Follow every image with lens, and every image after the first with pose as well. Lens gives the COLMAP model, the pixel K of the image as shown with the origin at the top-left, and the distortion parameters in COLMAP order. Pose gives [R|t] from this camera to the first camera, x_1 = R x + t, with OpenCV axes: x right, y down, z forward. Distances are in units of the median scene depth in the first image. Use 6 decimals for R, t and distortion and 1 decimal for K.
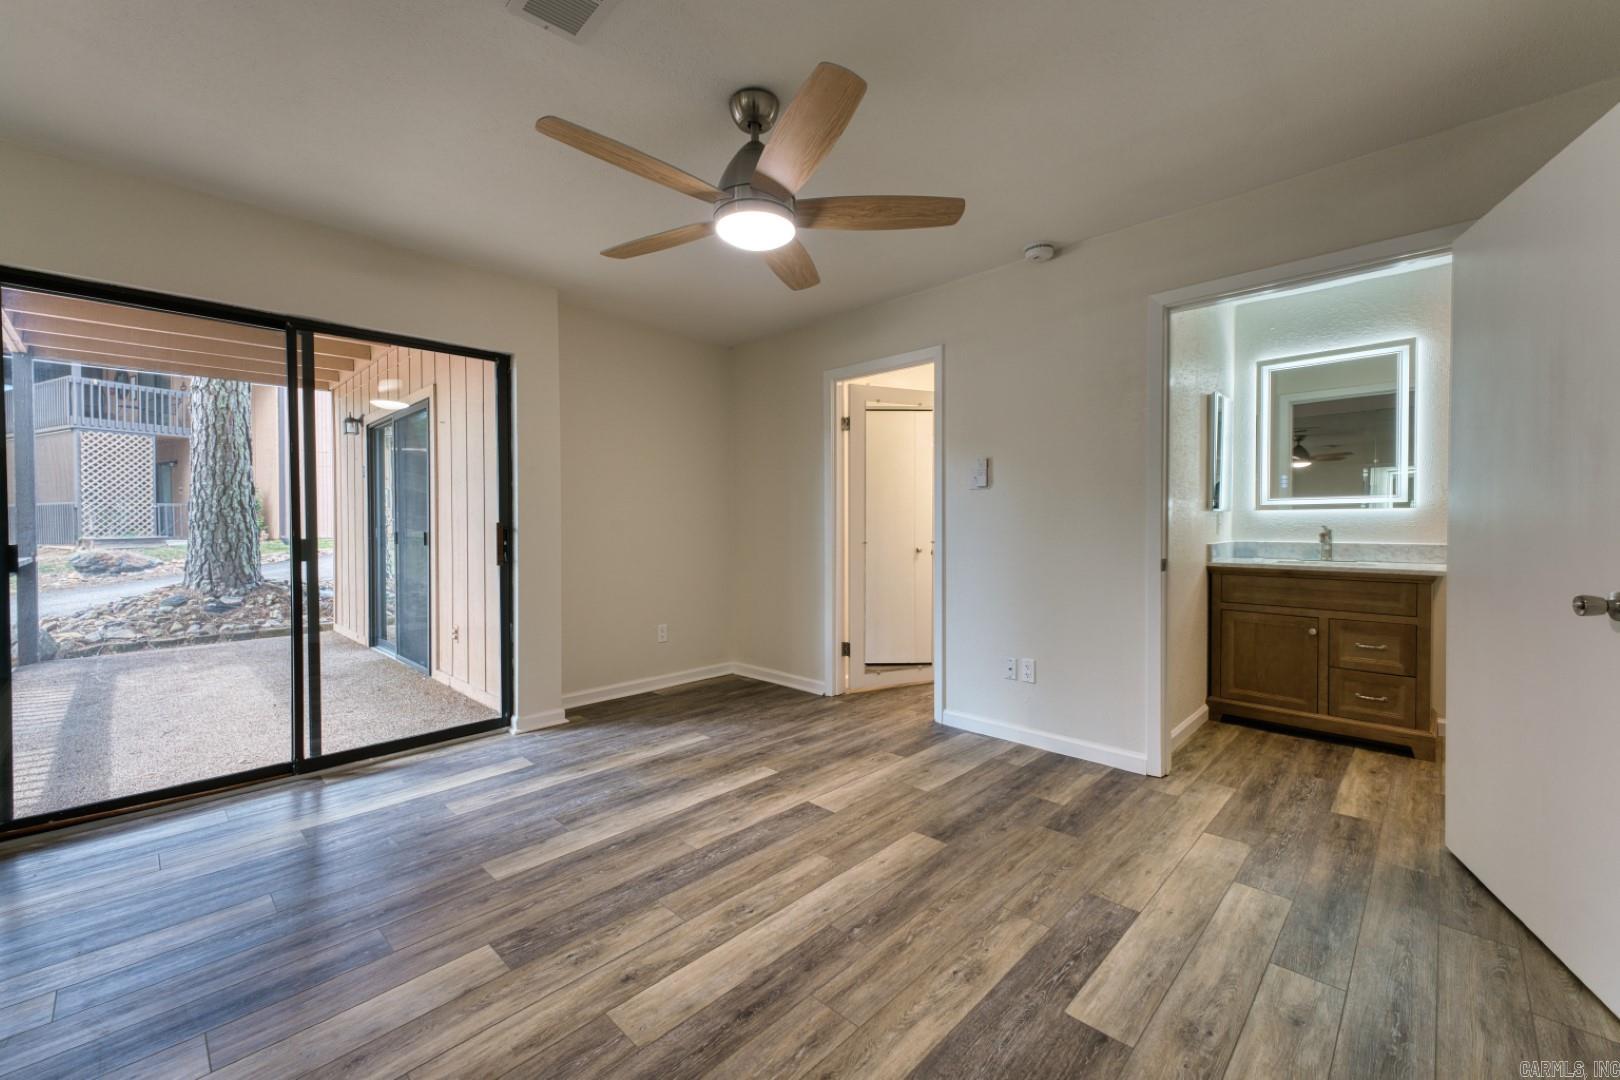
lens RADIAL K [[651.8, 0, 797.3], [0, 651.8, 528.9], [0, 0, 1]] dist [0.023517, -0.003299]
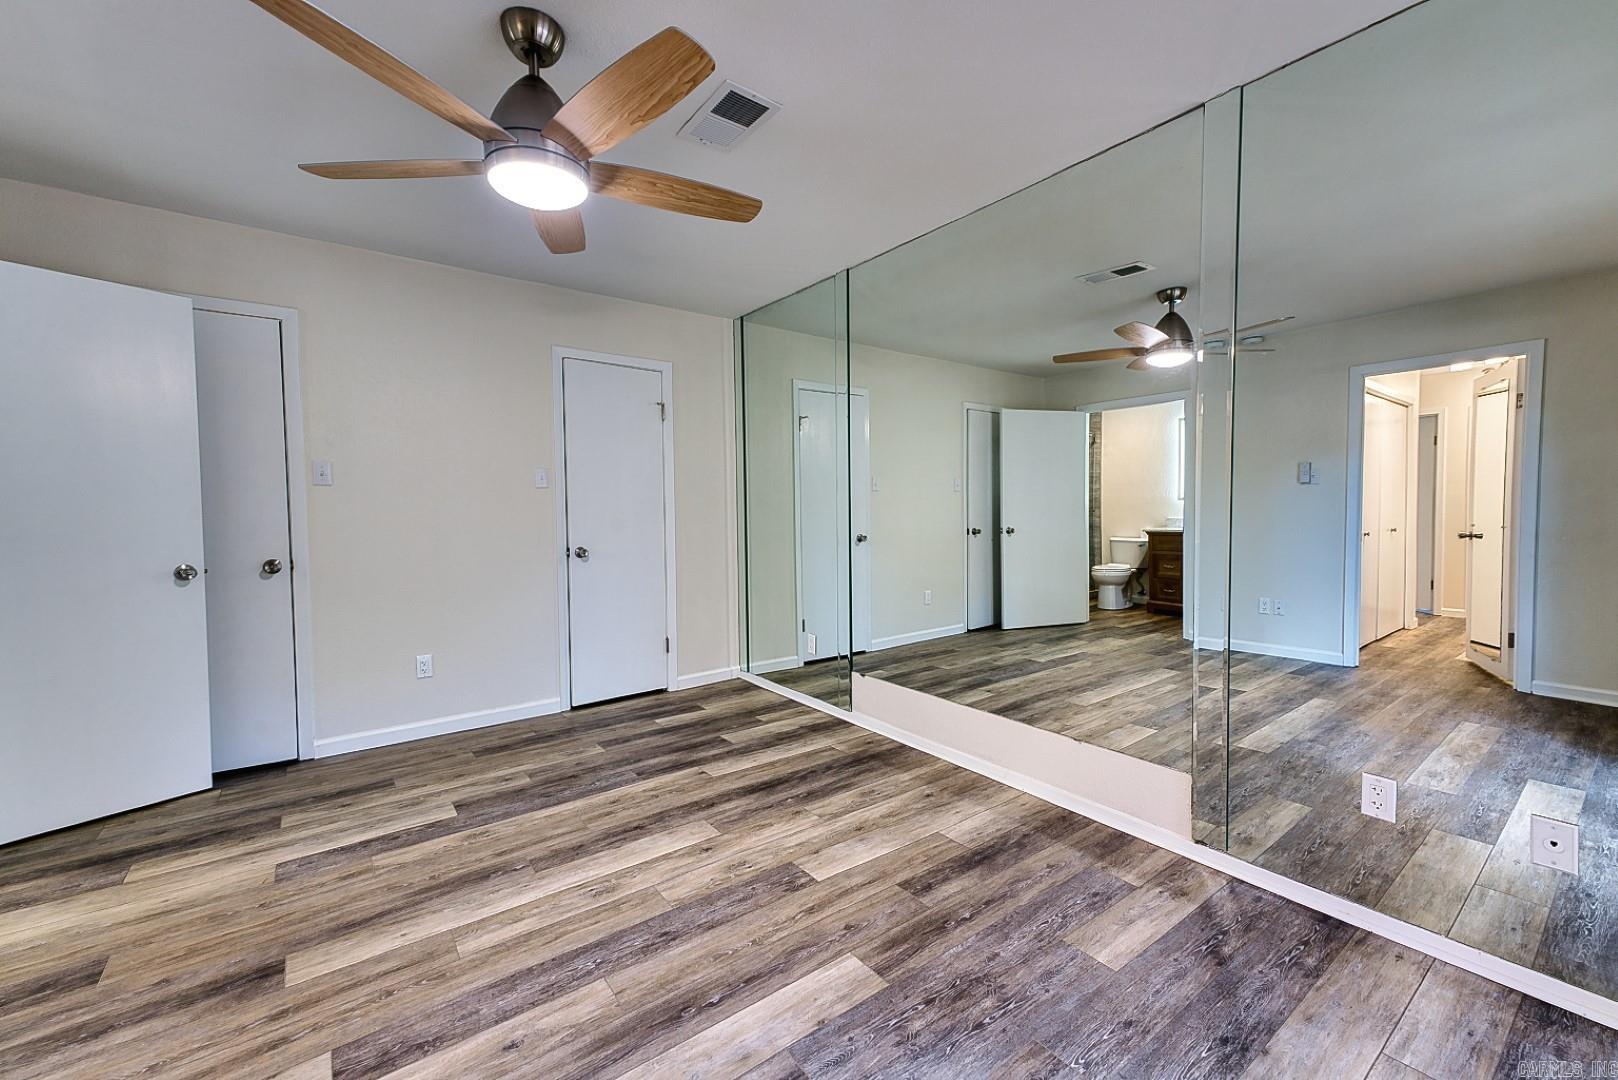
lens RADIAL K [[650.9, 0, 802.3], [0, 650.9, 535.2], [0, 0, 1]] dist [0.023517, -0.003299]
pose [[-0.988441, 0.007399, 0.151427, -0.550169], [0.014379, 0.998881, 0.045052, -0.035294], [-0.150924, 0.046709, -0.987441, 1.889595]]
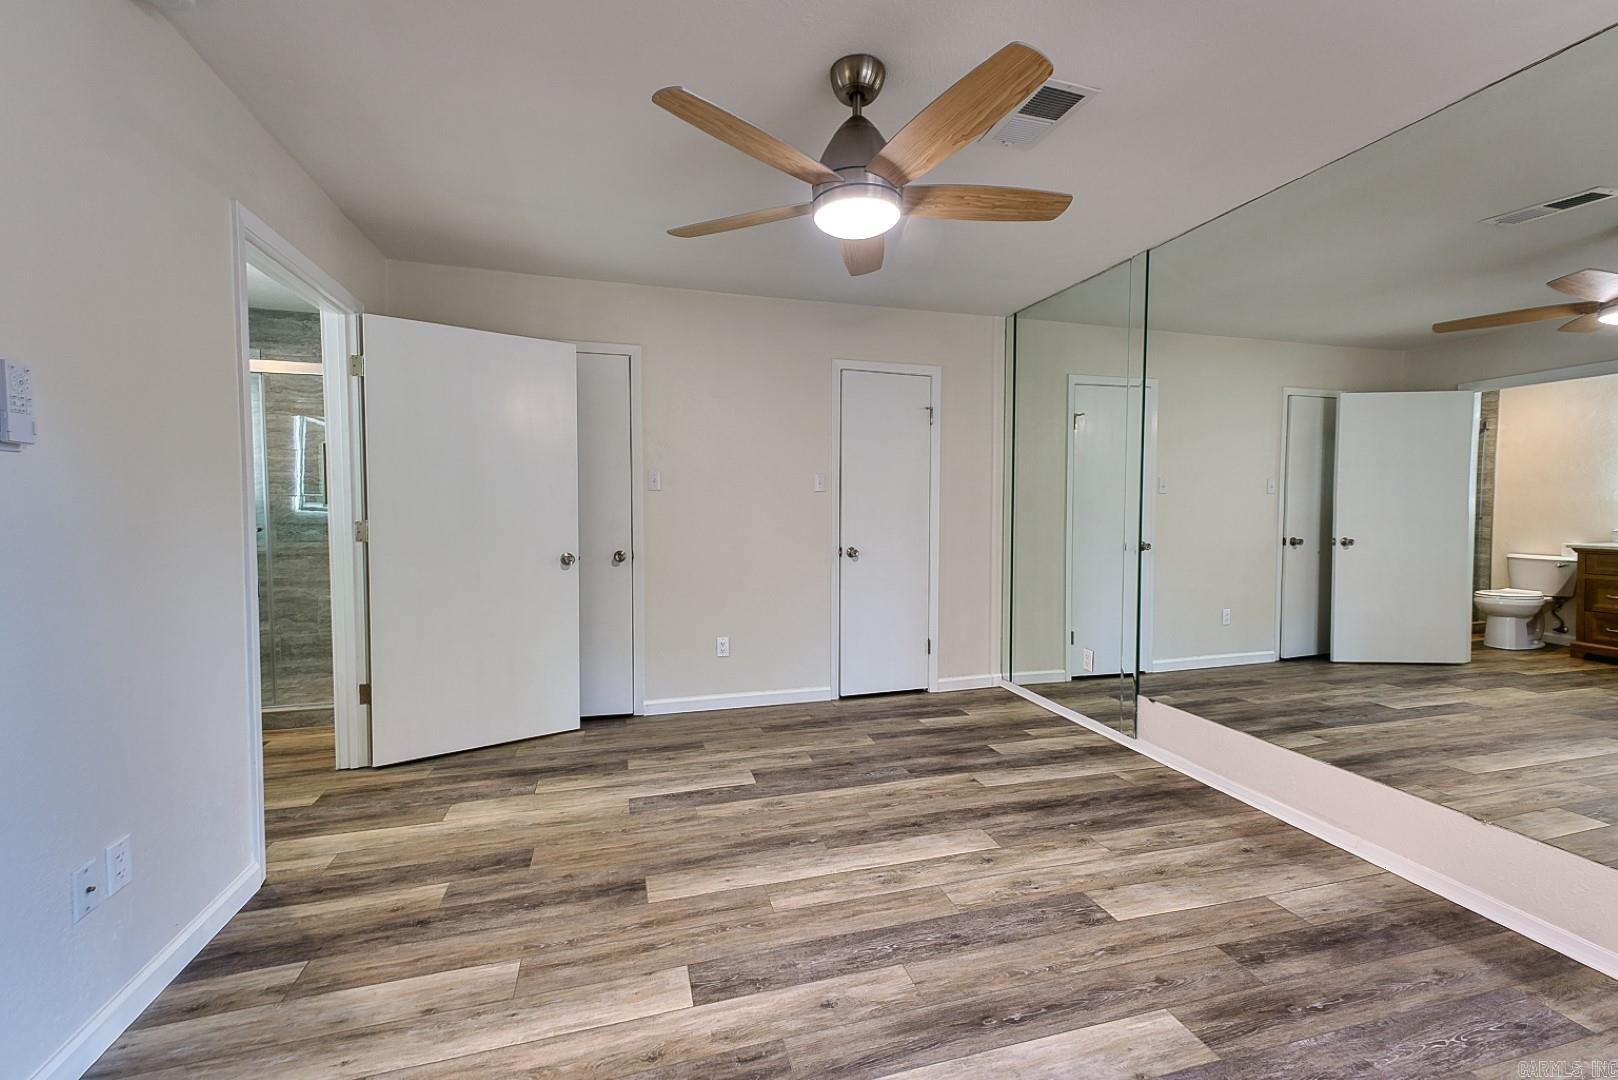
lens RADIAL K [[650.9, 0, 803.5], [0, 650.9, 536.3], [0, 0, 1]] dist [0.023517, -0.003299]
pose [[-0.872097, -0.019099, 0.488960, -0.474804], [0.004399, 0.998892, 0.046863, -0.053071], [-0.489313, 0.043020, -0.871047, 1.932840]]
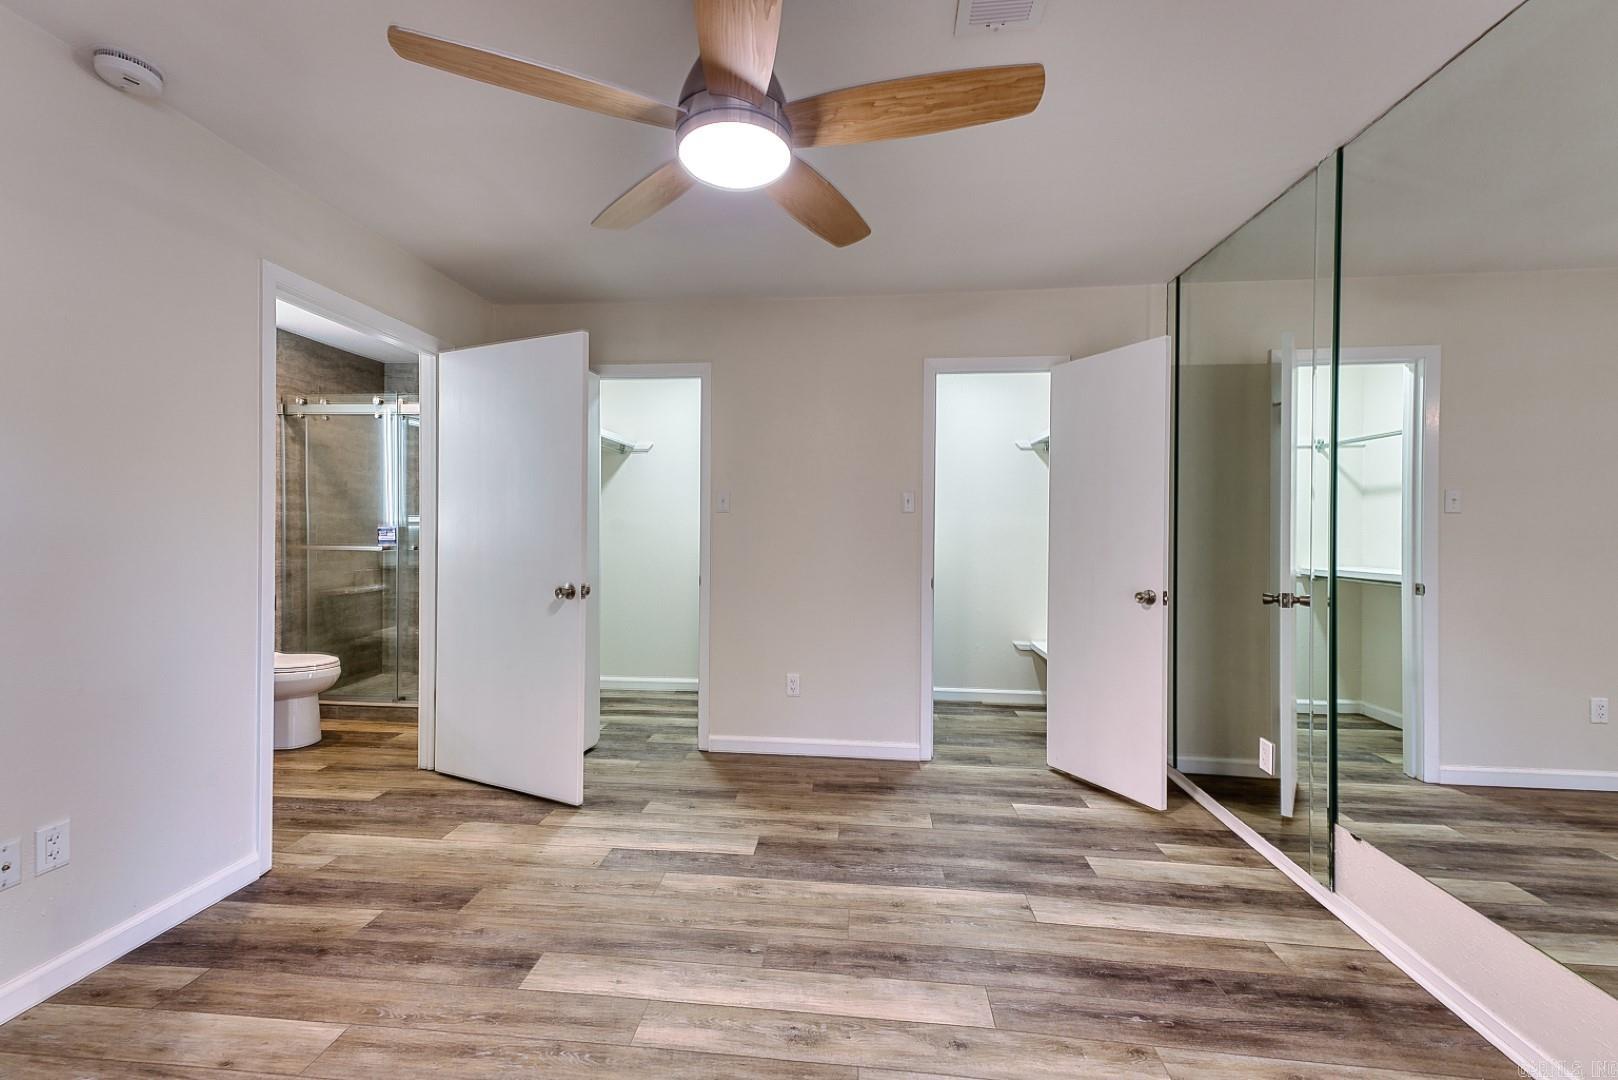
lens RADIAL K [[650.9, 0, 803.7], [0, 650.9, 533.1], [0, 0, 1]] dist [0.023517, -0.003299]
pose [[-0.630300, -0.005095, 0.776335, -0.698016], [-0.000468, 0.999981, 0.006183, -0.052836], [-0.776352, 0.003534, -0.630290, 1.452679]]
